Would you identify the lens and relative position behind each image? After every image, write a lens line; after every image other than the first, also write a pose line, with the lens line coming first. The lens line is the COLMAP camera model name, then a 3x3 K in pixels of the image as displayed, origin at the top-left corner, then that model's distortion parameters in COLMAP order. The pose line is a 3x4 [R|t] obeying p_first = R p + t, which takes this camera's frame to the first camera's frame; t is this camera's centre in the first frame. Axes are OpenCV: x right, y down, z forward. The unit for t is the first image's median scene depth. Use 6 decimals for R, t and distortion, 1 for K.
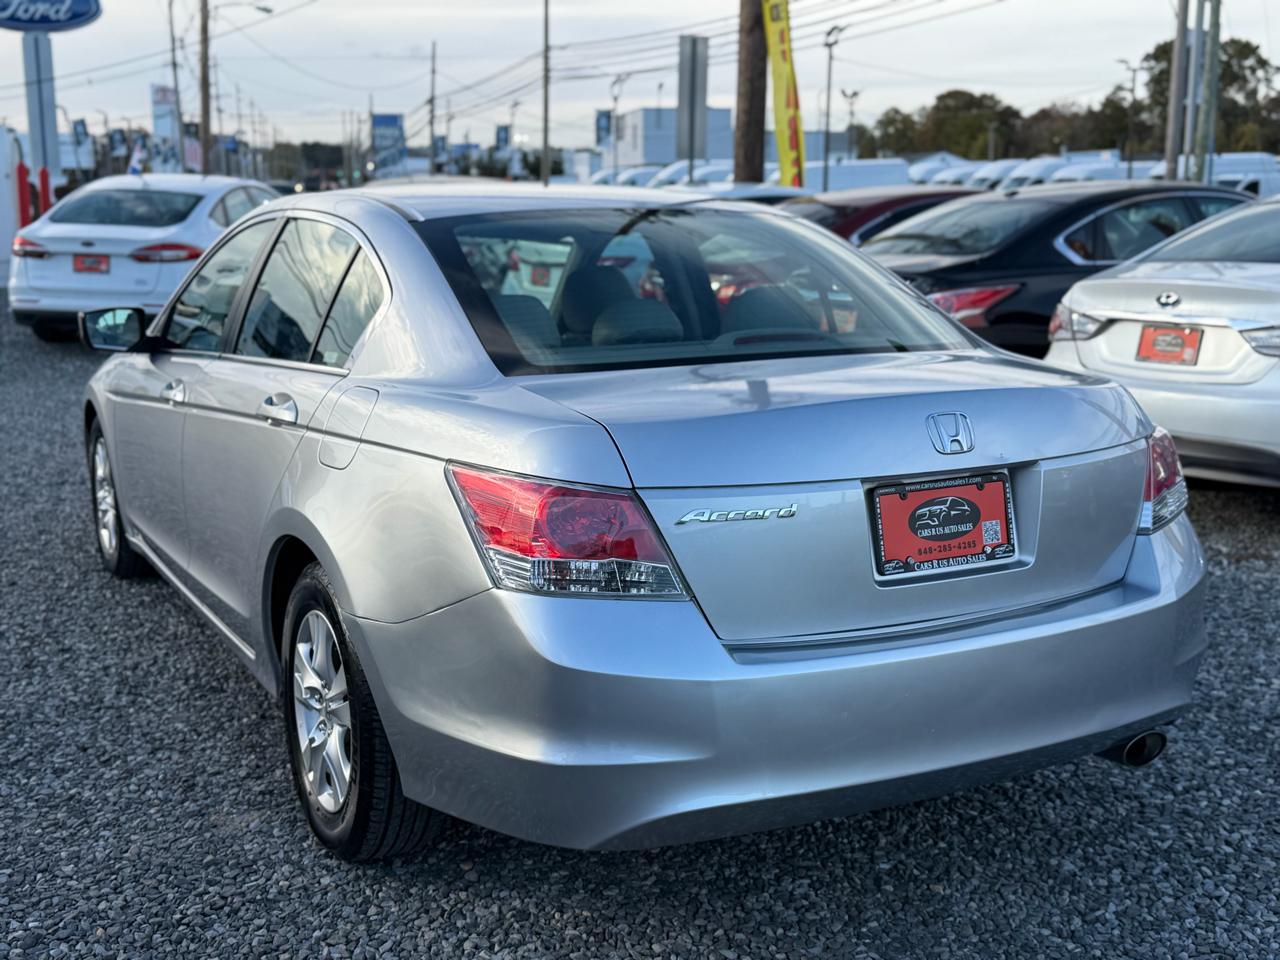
lens RADIAL K [[1431.9, 0, 640.0], [0, 1431.9, 480.0], [0, 0, 1]] dist [0.216586, -0.522259]
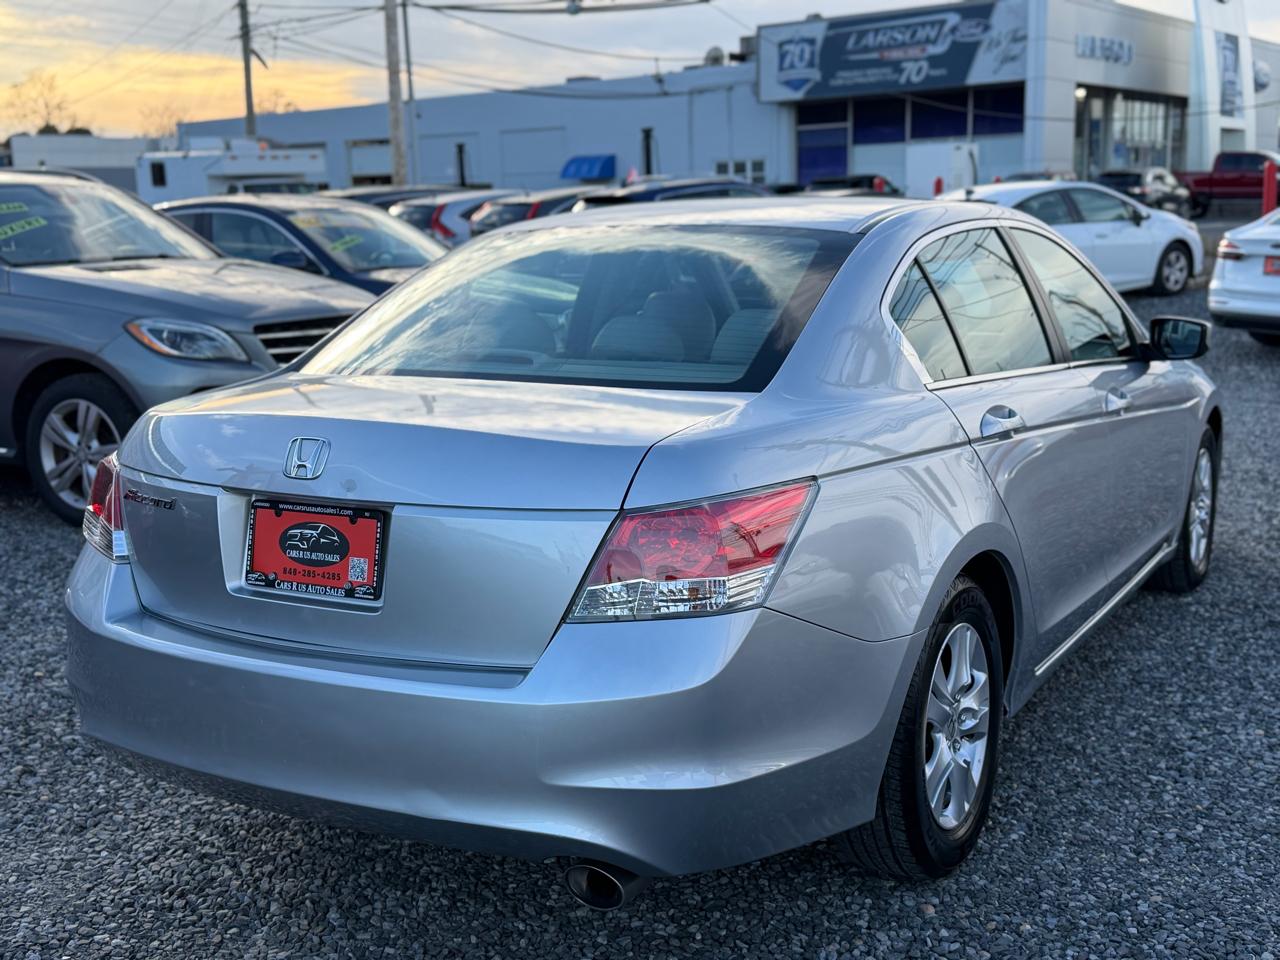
lens RADIAL K [[1431.9, 0, 640.0], [0, 1431.9, 480.0], [0, 0, 1]] dist [0.216586, -0.522259]
pose [[0.526509, 0.137611, -0.838959, 1.142872], [-0.135803, 0.987755, 0.076791, -0.122041], [0.839253, 0.073502, 0.538750, 0.643959]]
